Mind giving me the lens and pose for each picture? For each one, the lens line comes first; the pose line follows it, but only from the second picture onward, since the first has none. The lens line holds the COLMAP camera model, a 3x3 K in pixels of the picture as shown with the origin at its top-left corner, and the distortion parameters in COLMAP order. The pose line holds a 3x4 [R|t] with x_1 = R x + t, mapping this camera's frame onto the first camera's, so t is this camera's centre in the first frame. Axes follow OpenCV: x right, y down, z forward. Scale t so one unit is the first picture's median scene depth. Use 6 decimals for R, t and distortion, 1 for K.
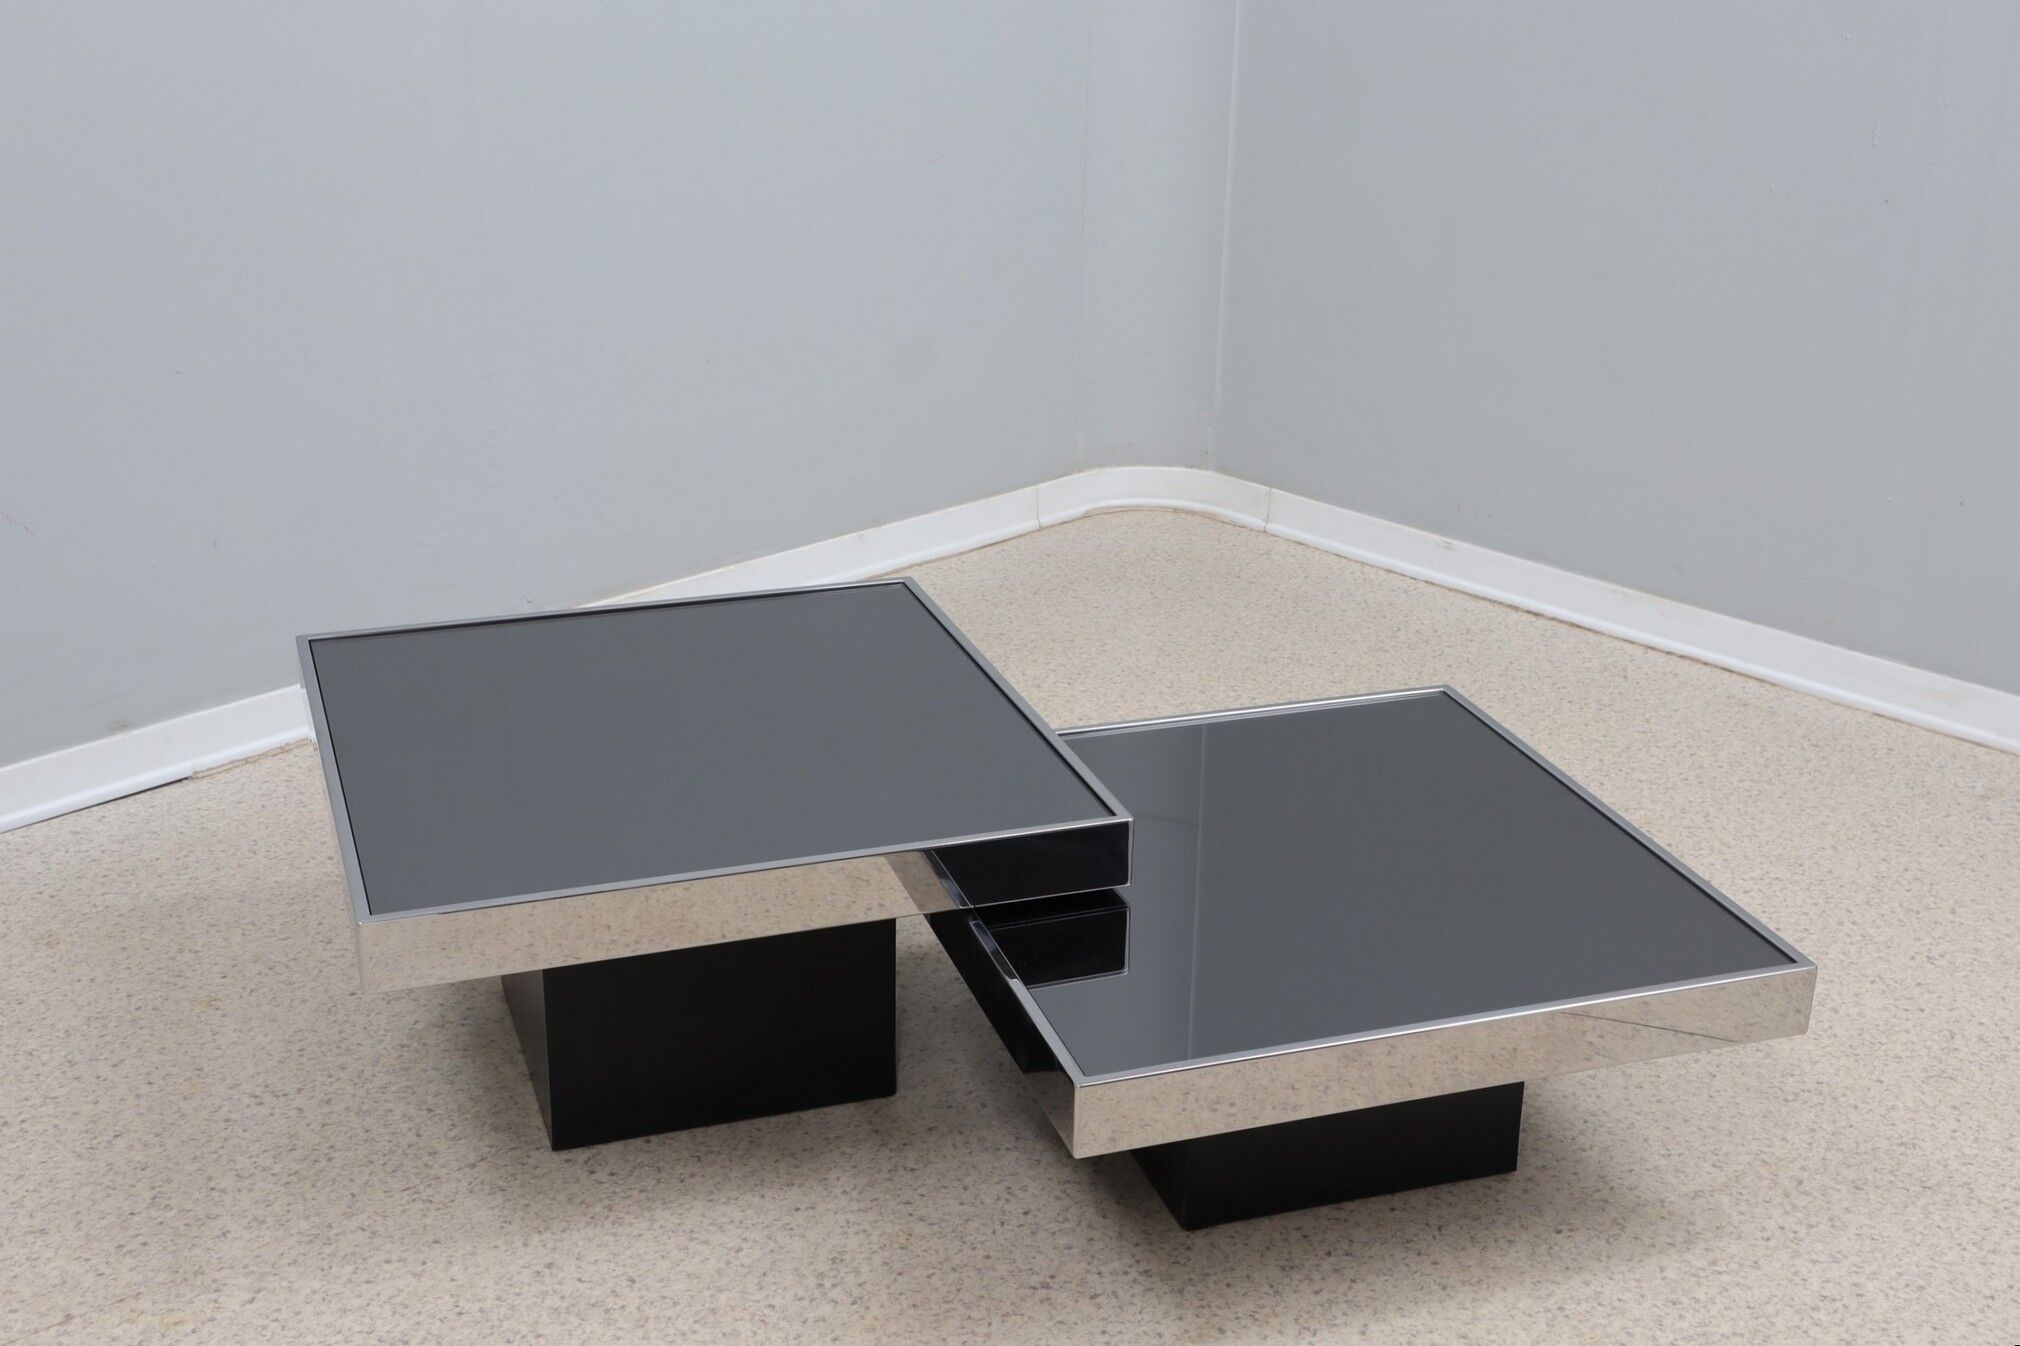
lens RADIAL K [[2402.1, 0, 1017.5], [0, 2402.1, 666.9], [0, 0, 1]] dist [0.015767, 0.000000]
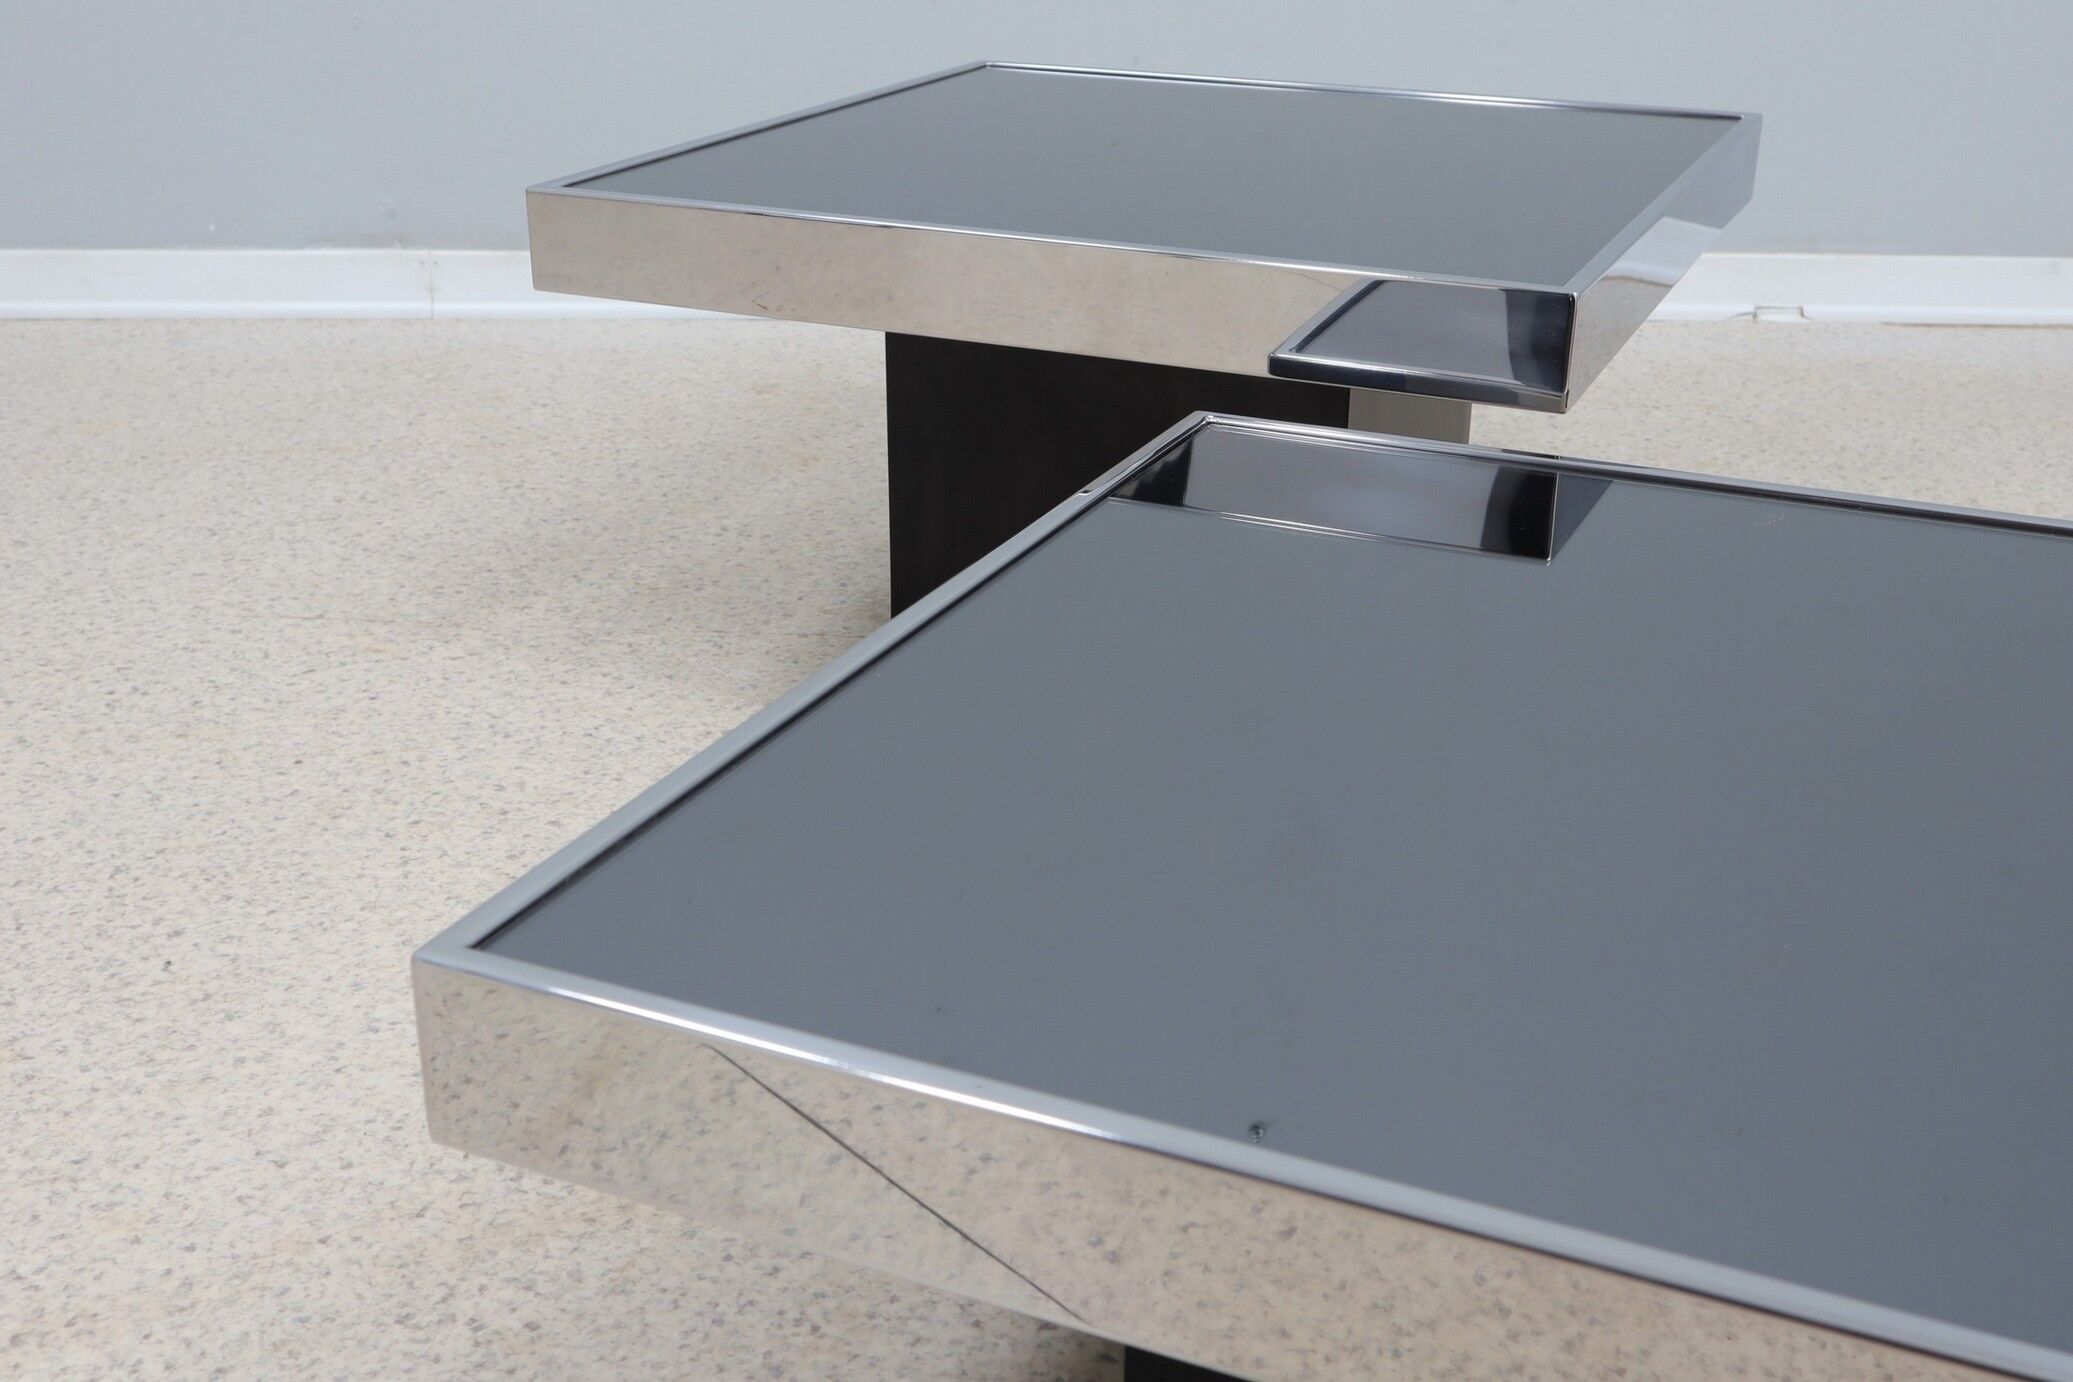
lens RADIAL K [[2252.3, 0, 1032.6], [0, 2252.3, 691.0], [0, 0, 1]] dist [0.012567, 0.000000]
pose [[0.719732, 0.256978, -0.644941, 0.300150], [-0.242682, 0.963493, 0.113081, 0.110586], [0.650455, 0.075128, 0.755820, 0.437023]]
